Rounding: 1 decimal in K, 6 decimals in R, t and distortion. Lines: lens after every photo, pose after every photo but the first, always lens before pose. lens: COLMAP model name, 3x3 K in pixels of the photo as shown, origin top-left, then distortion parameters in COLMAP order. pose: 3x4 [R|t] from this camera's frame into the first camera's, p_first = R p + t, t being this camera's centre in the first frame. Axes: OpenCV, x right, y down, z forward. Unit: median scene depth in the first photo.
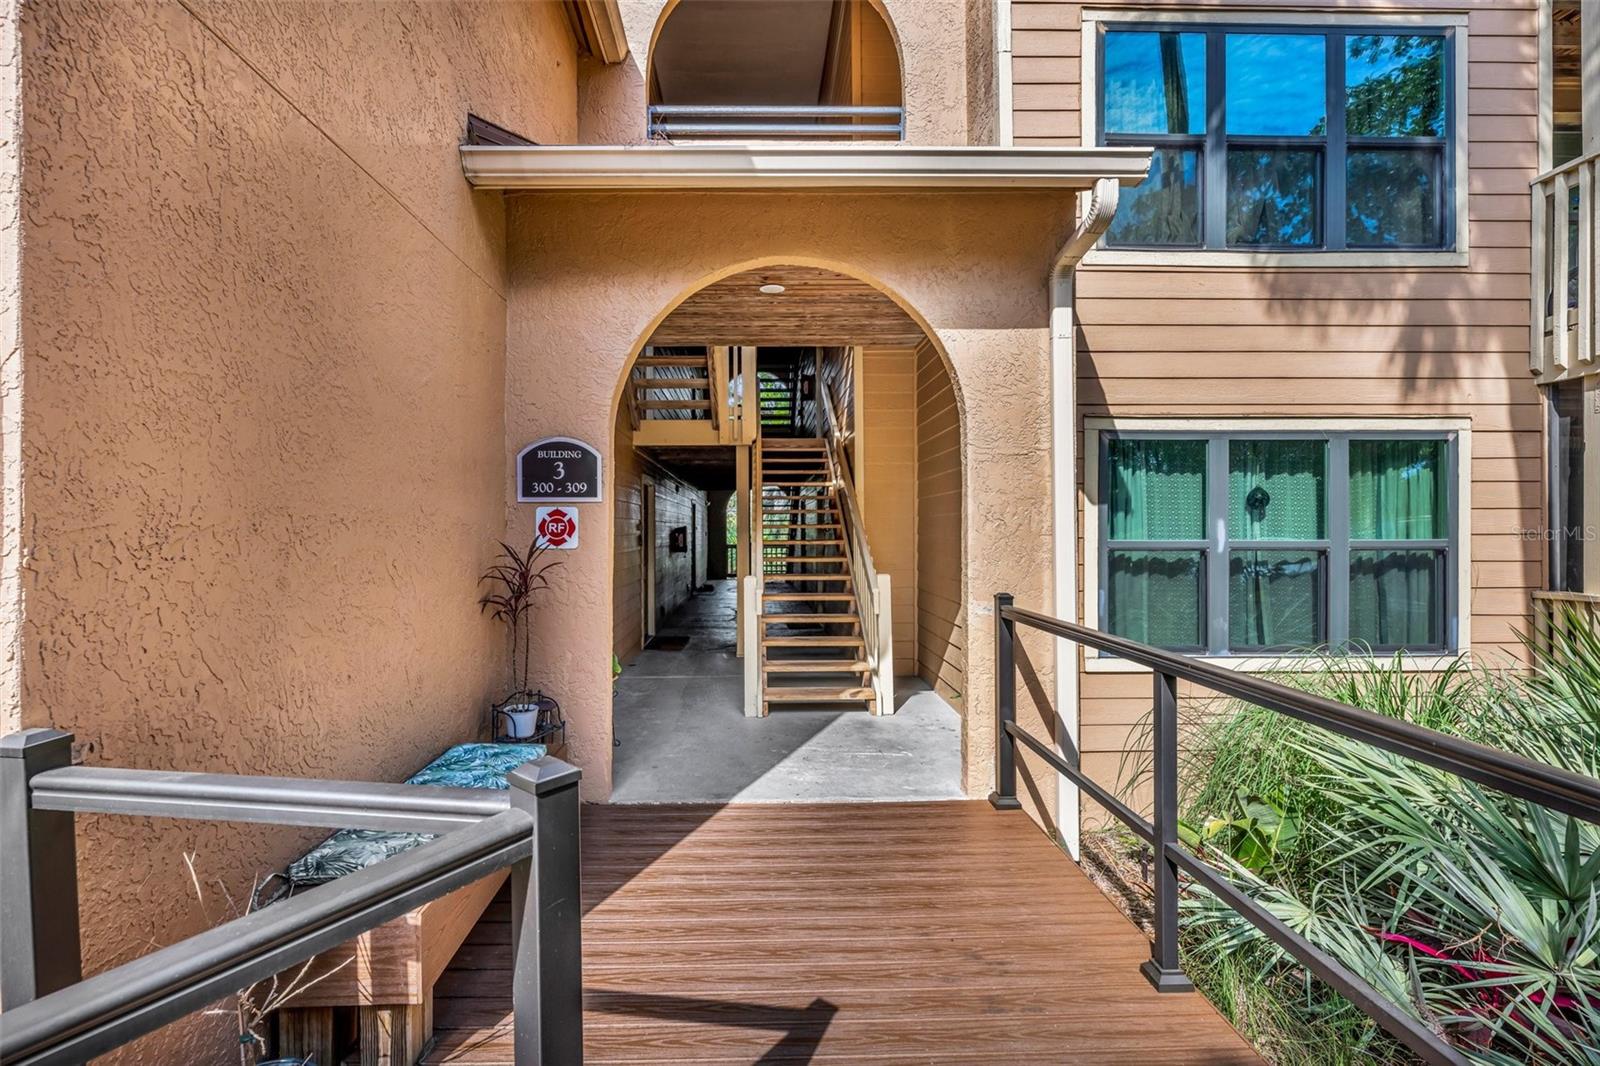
lens RADIAL K [[693.0, 0, 792.6], [0, 693.0, 526.6], [0, 0, 1]] dist [-0.001348, 0.000380]
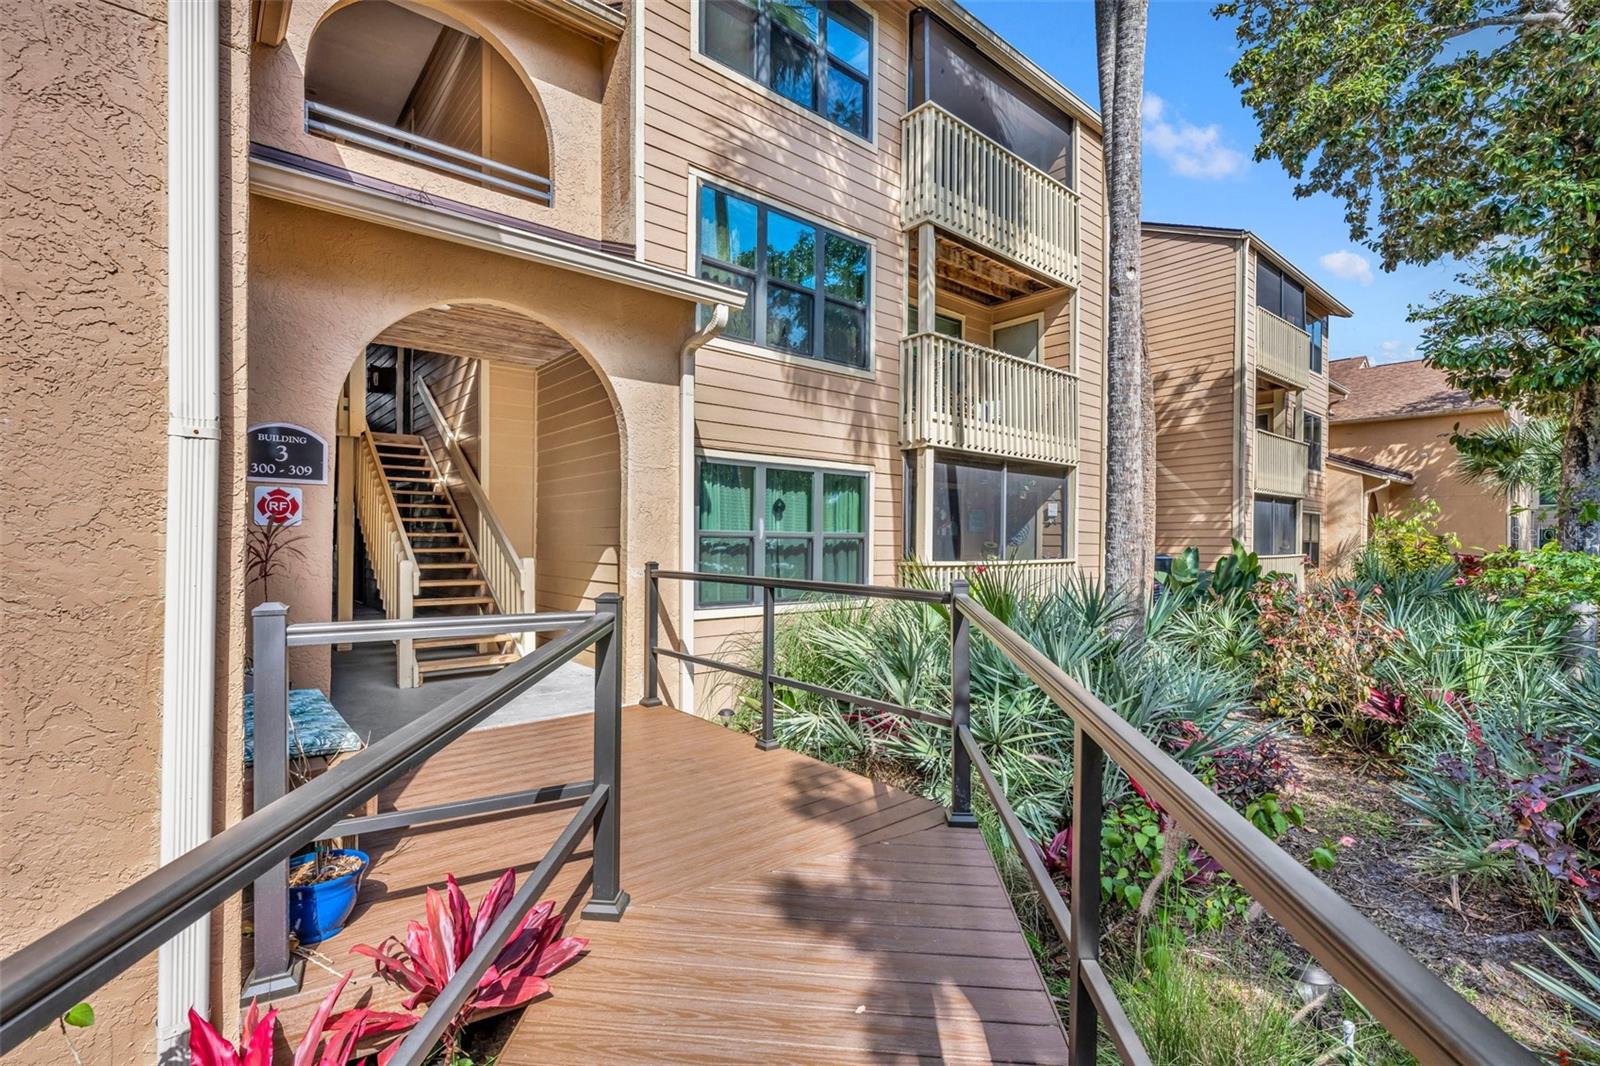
lens RADIAL K [[655.3, 0, 796.5], [0, 655.3, 538.1], [0, 0, 1]] dist [-0.001049, 0.000038]
pose [[0.785276, 0.005619, 0.619121, -0.241669], [-0.010964, 0.999928, 0.004831, 0.027011], [-0.619049, -0.010582, 0.785281, -0.220457]]
